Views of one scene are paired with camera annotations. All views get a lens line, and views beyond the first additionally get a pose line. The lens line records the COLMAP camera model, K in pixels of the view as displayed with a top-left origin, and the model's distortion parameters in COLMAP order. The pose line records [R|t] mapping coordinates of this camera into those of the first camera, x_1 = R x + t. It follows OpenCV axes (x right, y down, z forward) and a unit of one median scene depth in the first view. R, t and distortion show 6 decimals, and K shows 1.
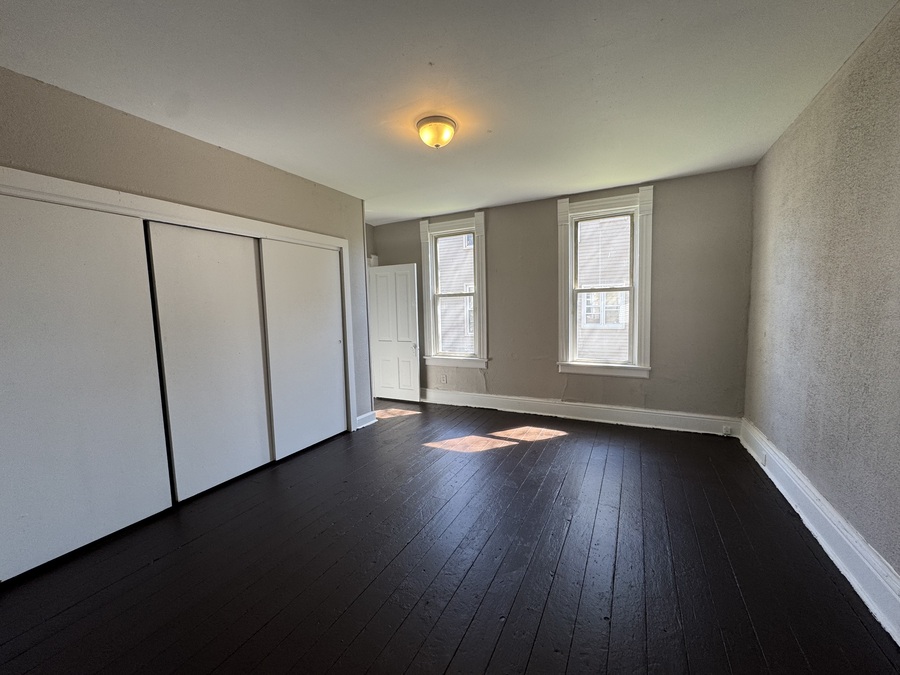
lens RADIAL K [[353.8, 0, 462.8], [0, 353.8, 338.3], [0, 0, 1]] dist [-0.000402, 0.000048]
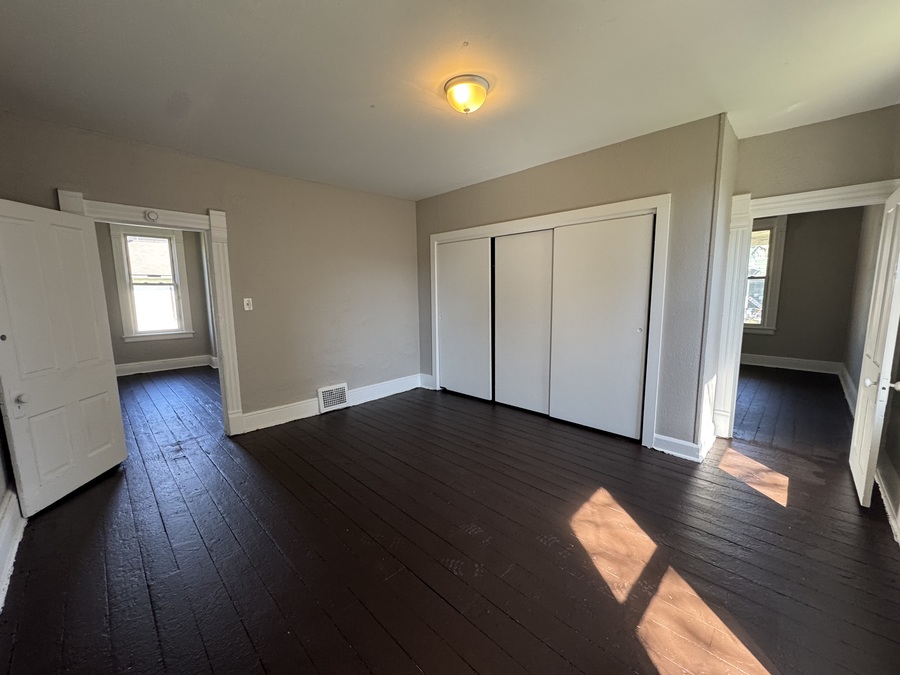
lens RADIAL K [[360.5, 0, 450.0], [0, 360.5, 337.5], [0, 0, 1]] dist [0.000491, 0.000078]
pose [[-0.314562, 0.142574, -0.938469, 0.577831], [-0.076177, 0.981675, 0.174672, -0.086323], [0.946175, 0.126435, -0.297937, 0.855565]]
